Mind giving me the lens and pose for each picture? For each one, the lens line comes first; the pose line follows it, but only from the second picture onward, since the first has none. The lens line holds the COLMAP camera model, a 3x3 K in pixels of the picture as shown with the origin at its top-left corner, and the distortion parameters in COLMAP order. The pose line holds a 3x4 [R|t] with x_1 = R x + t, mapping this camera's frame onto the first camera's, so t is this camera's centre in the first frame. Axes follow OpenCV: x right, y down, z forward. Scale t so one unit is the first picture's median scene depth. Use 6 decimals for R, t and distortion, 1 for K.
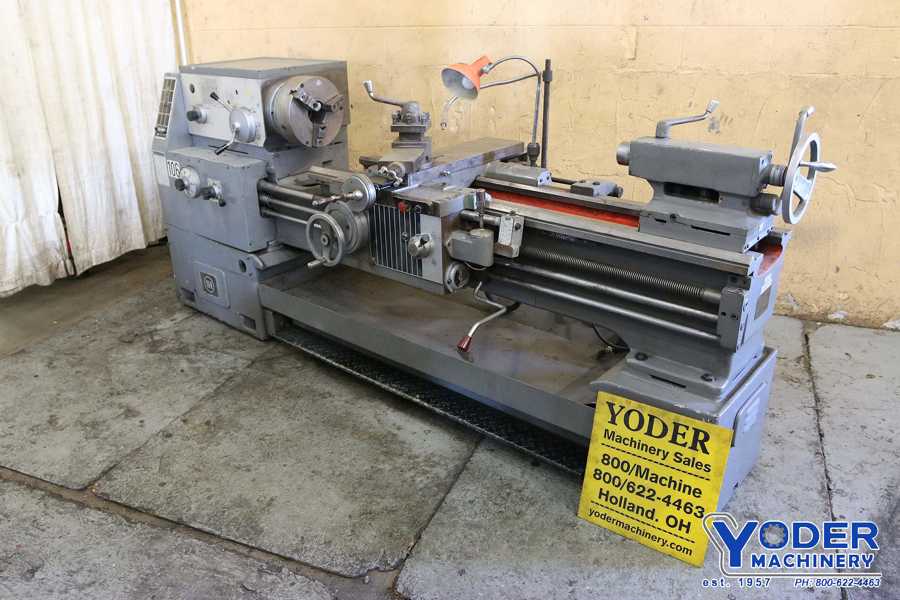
lens RADIAL K [[716.7, 0, 450.0], [0, 716.7, 300.0], [0, 0, 1]] dist [-0.095908, 0.080274]
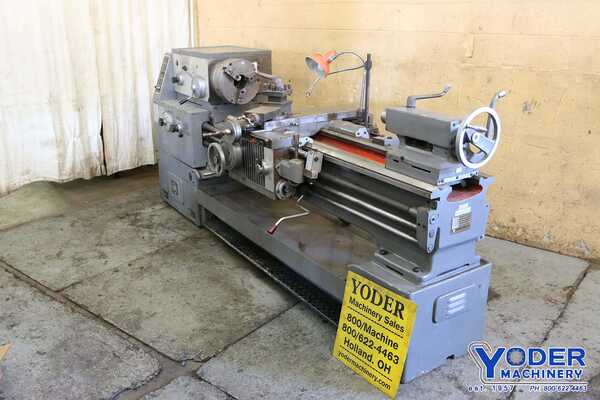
lens RADIAL K [[559.3, 0, 300.0], [0, 559.3, 200.0], [0, 0, 1]] dist [-0.085267, 0.115774]
pose [[0.960030, 0.107436, -0.258458, 0.291540], [-0.124458, 0.990945, -0.050375, 0.038459], [0.250706, 0.080529, 0.964708, -0.126595]]
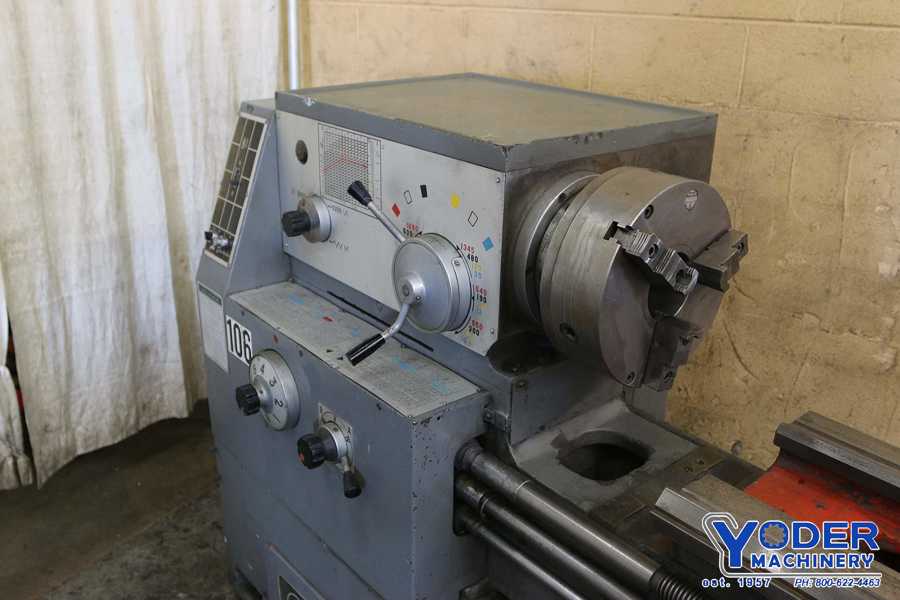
lens RADIAL K [[839.0, 0, 450.0], [0, 839.0, 300.0], [0, 0, 1]] dist [-0.085267, 0.115774]
pose [[0.983435, 0.099891, -0.151252, -0.235978], [-0.103038, 0.994591, -0.013092, -0.251982], [0.149126, 0.028460, 0.988409, 0.633959]]
